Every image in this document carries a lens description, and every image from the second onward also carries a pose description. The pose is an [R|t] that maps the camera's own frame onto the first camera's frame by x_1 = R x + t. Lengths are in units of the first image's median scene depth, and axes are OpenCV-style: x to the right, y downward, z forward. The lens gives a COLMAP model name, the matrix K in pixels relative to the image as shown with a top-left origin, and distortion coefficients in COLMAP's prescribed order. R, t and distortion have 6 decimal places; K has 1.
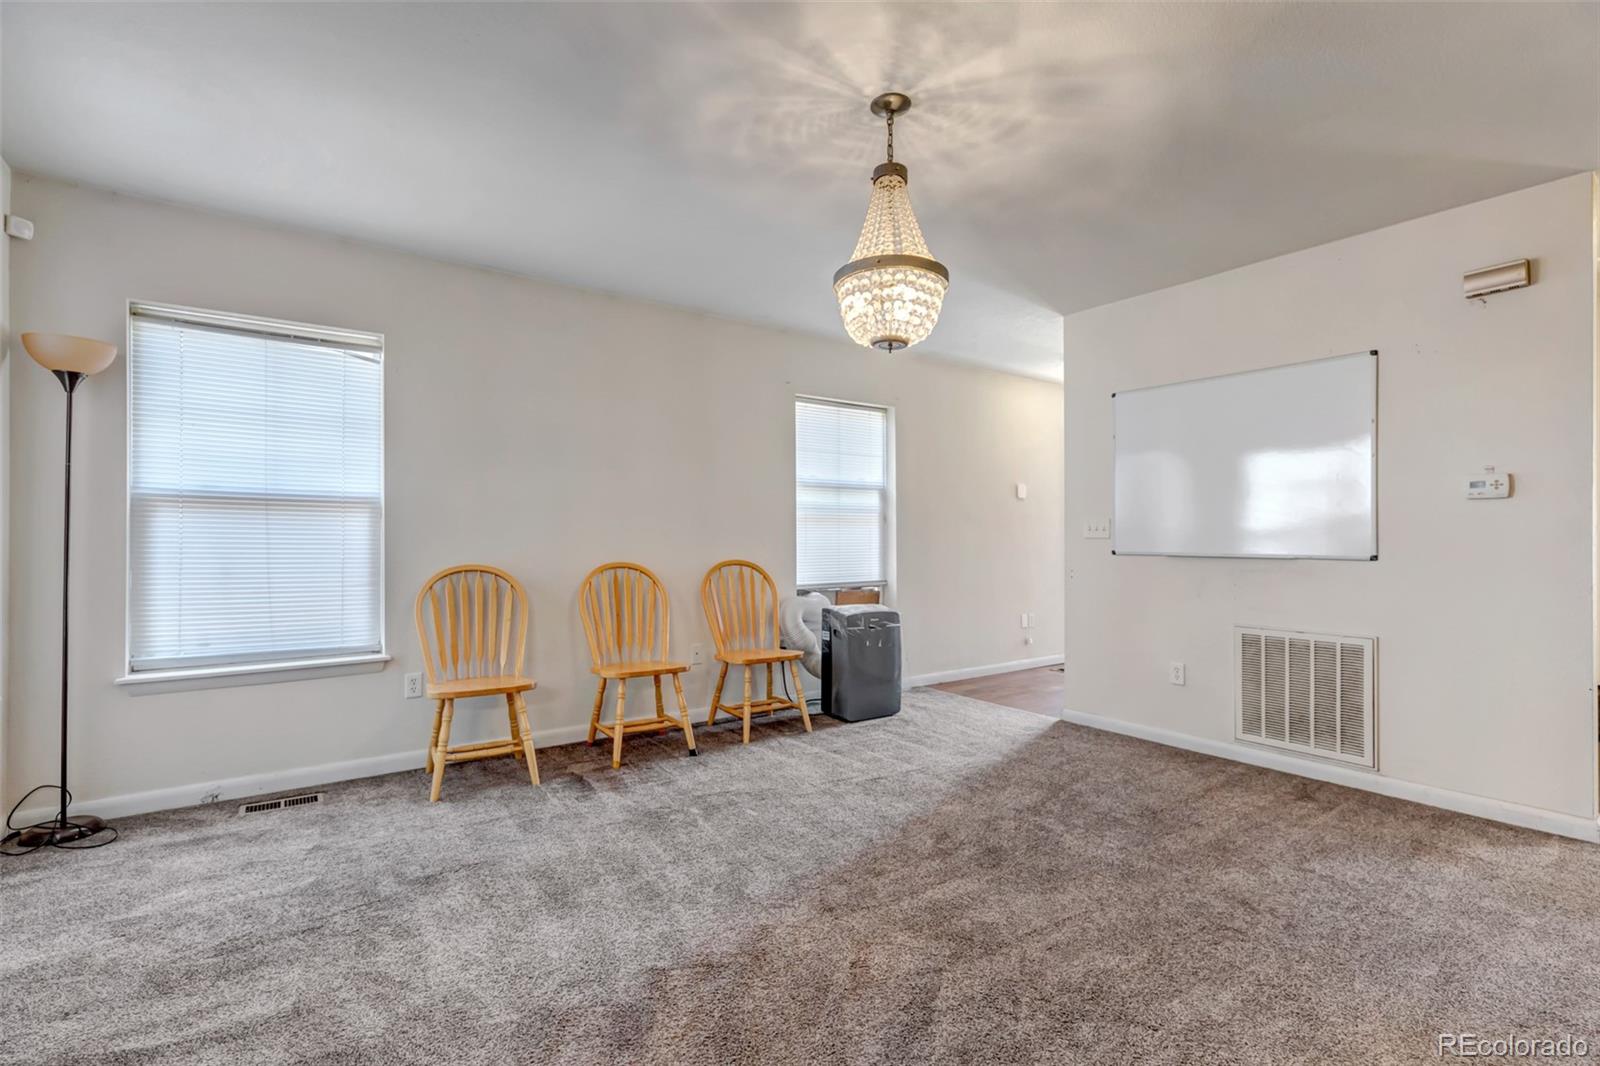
lens RADIAL K [[740.1, 0, 800.0], [0, 740.1, 533.0], [0, 0, 1]] dist [0.006070, 0.000165]
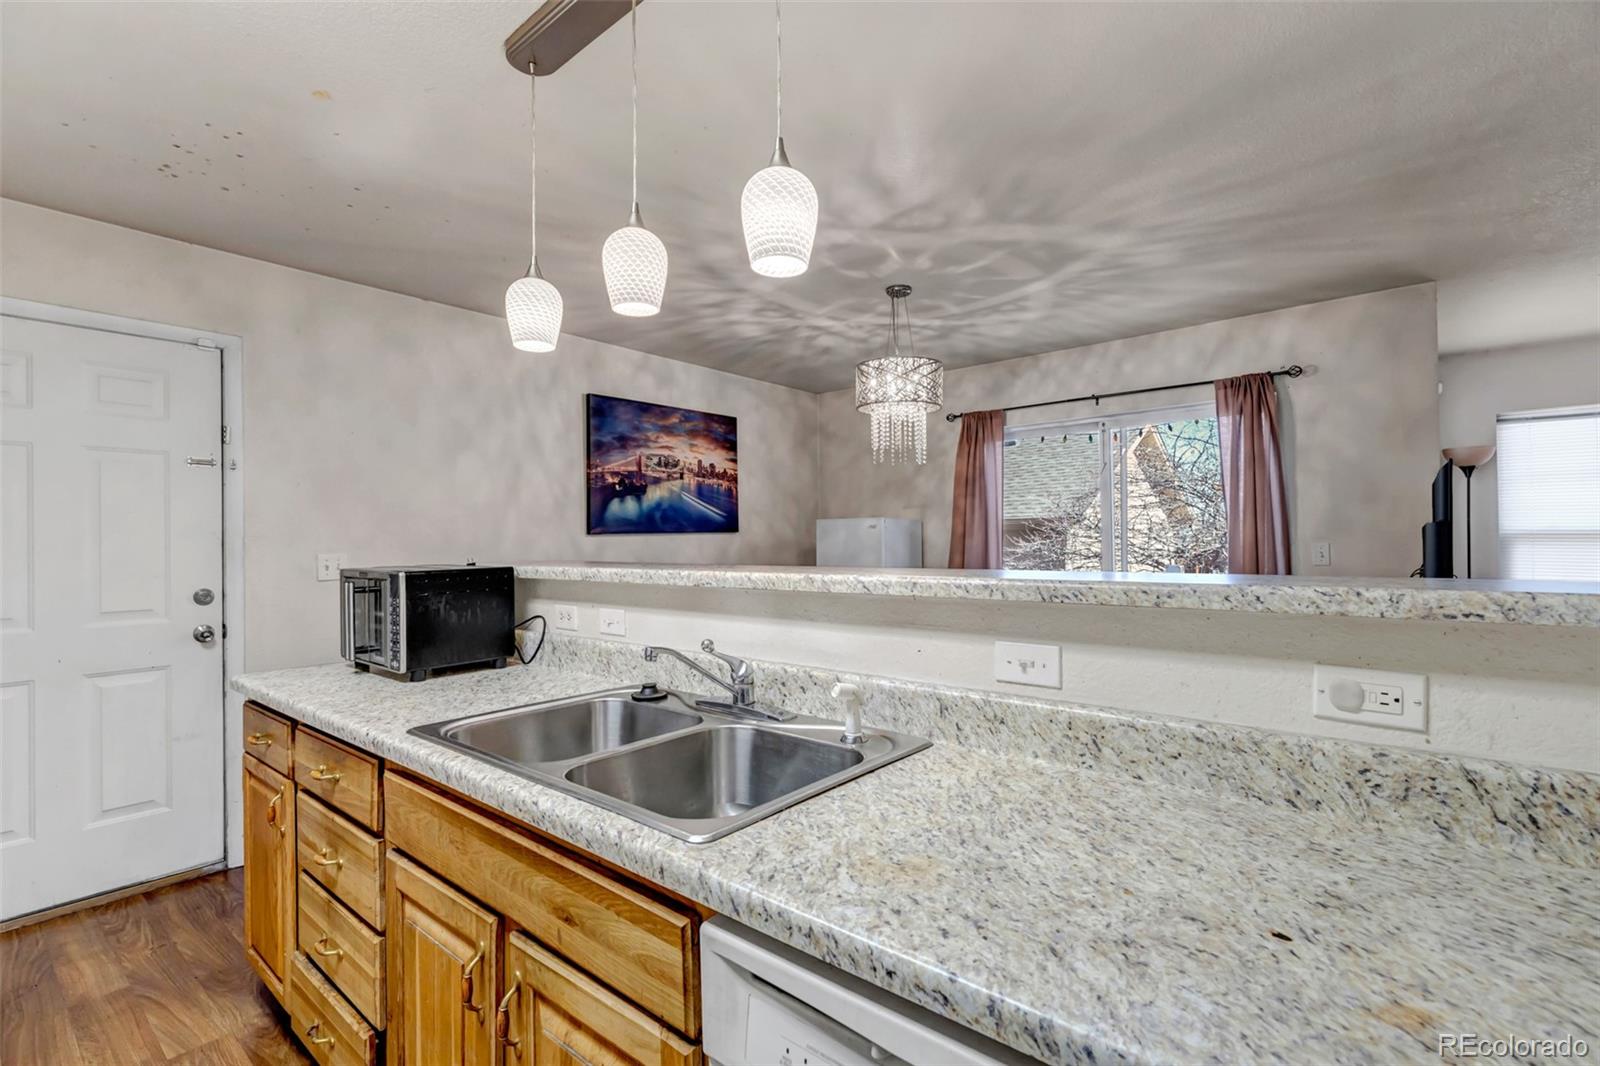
lens RADIAL K [[726.0, 0, 797.1], [0, 726.0, 536.7], [0, 0, 1]] dist [0.002212, 0.000314]
pose [[0.236923, -0.010253, -0.971474, 0.230972], [0.016862, 0.999837, -0.006440, -0.052186], [0.971382, -0.014855, 0.237057, -0.728932]]
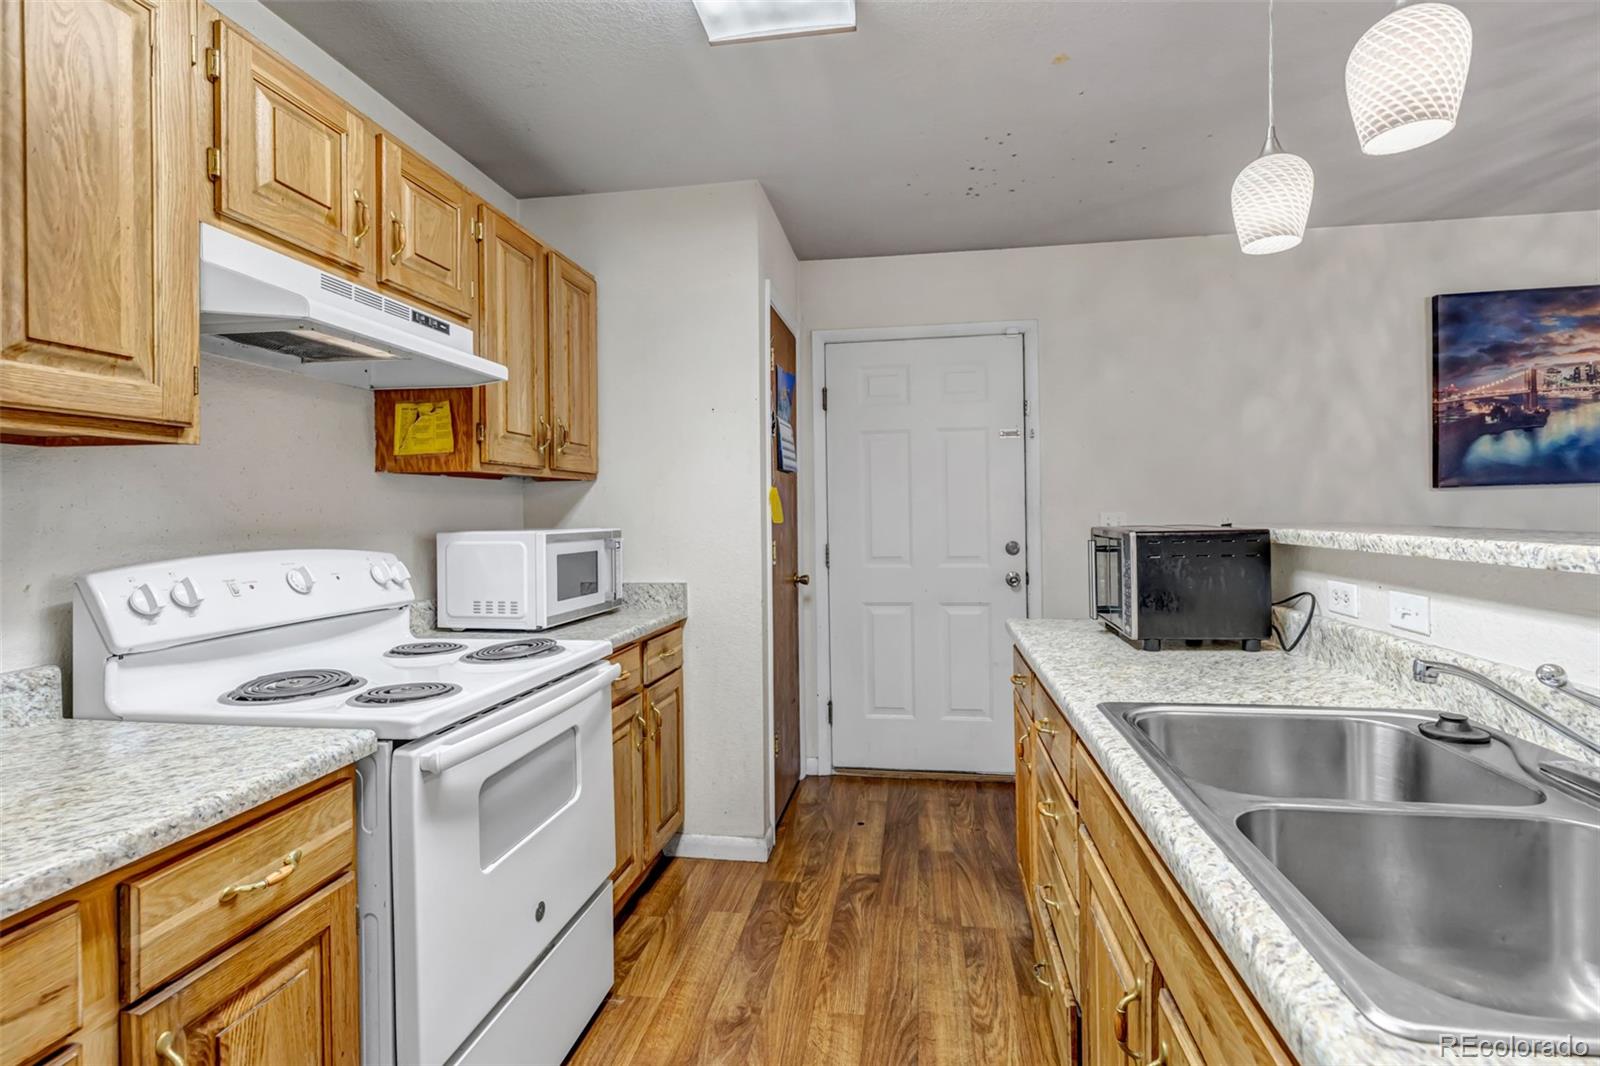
lens RADIAL K [[739.2, 0, 812.0], [0, 739.2, 515.0], [0, 0, 1]] dist [0.002278, 0.000406]
pose [[-0.705285, 0.013156, -0.708802, 0.157214], [0.017205, 0.999851, 0.001439, -0.050565], [0.708715, -0.011180, -0.705406, -0.680581]]
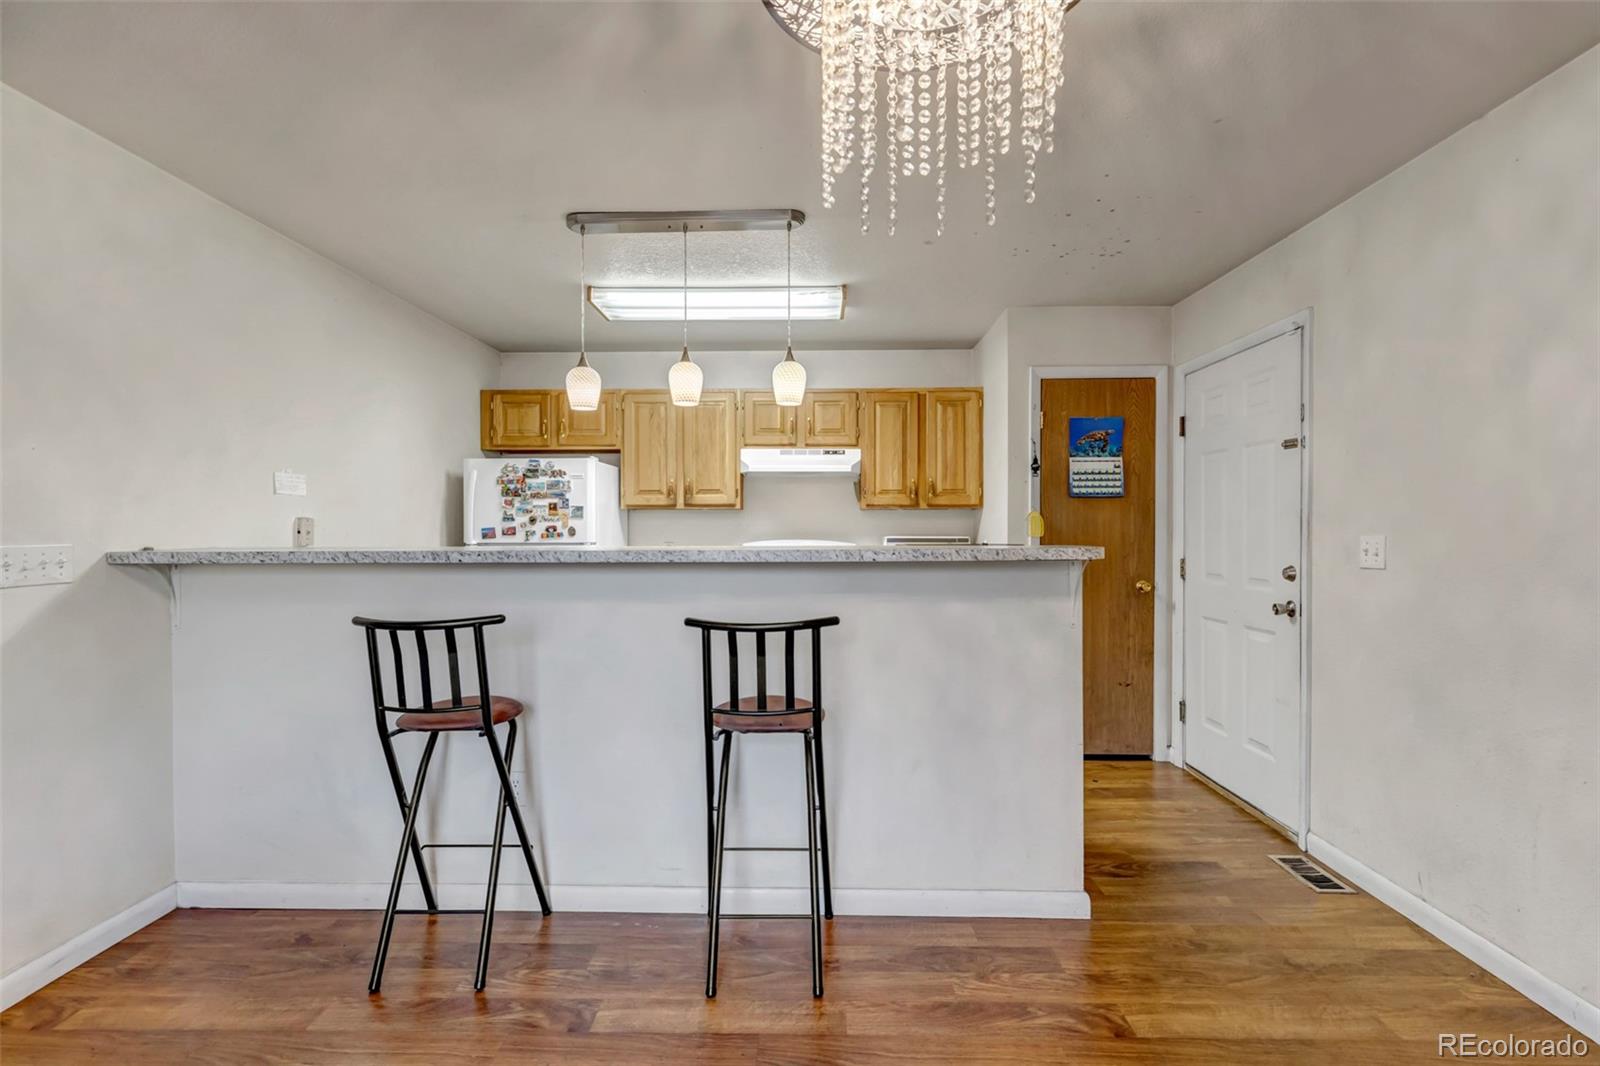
lens RADIAL K [[736.0, 0, 800.0], [0, 736.0, 533.0], [0, 0, 1]] dist [0.004329, -0.000457]
pose [[-0.792672, -0.003194, 0.609640, -0.813233], [-0.001353, 0.999993, 0.003480, -0.050267], [-0.609647, 0.001933, -0.792671, -0.139863]]
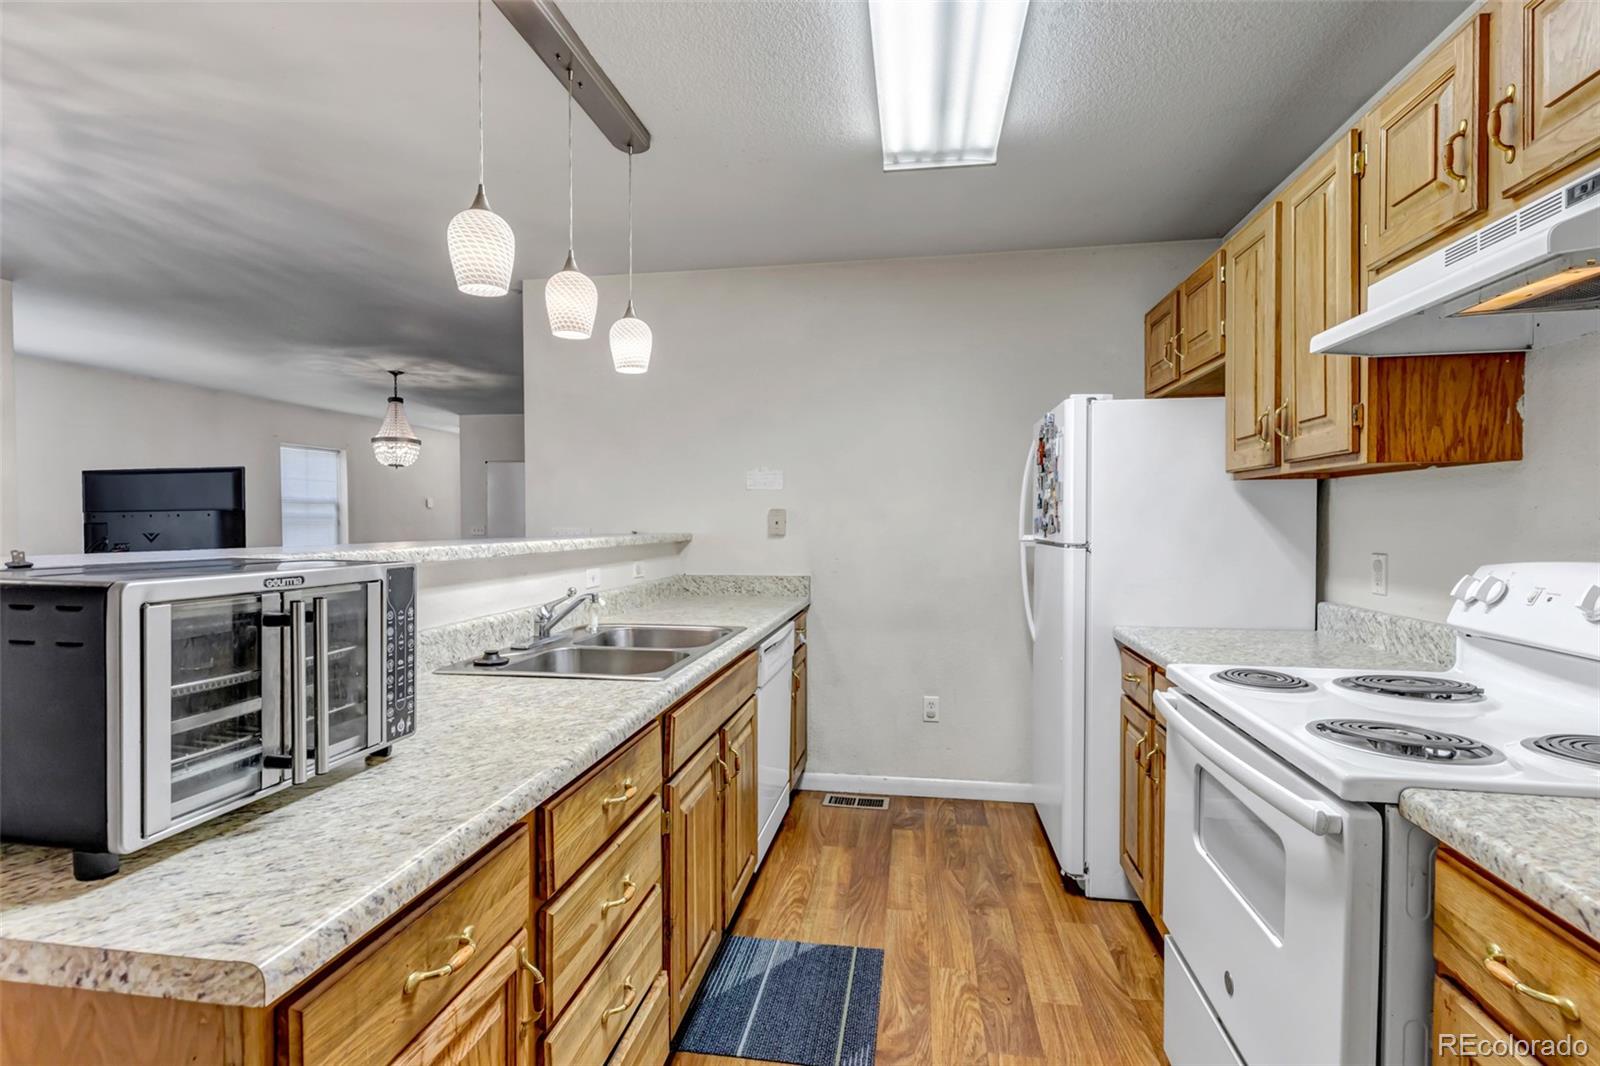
lens RADIAL K [[758.7, 0, 800.0], [0, 758.7, 533.0], [0, 0, 1]] dist [0.005994, -0.001007]
pose [[0.712335, -0.011102, 0.701752, -0.490419], [-0.004458, 0.999783, 0.020342, -0.053837], [-0.701826, -0.017618, 0.712131, -1.250275]]
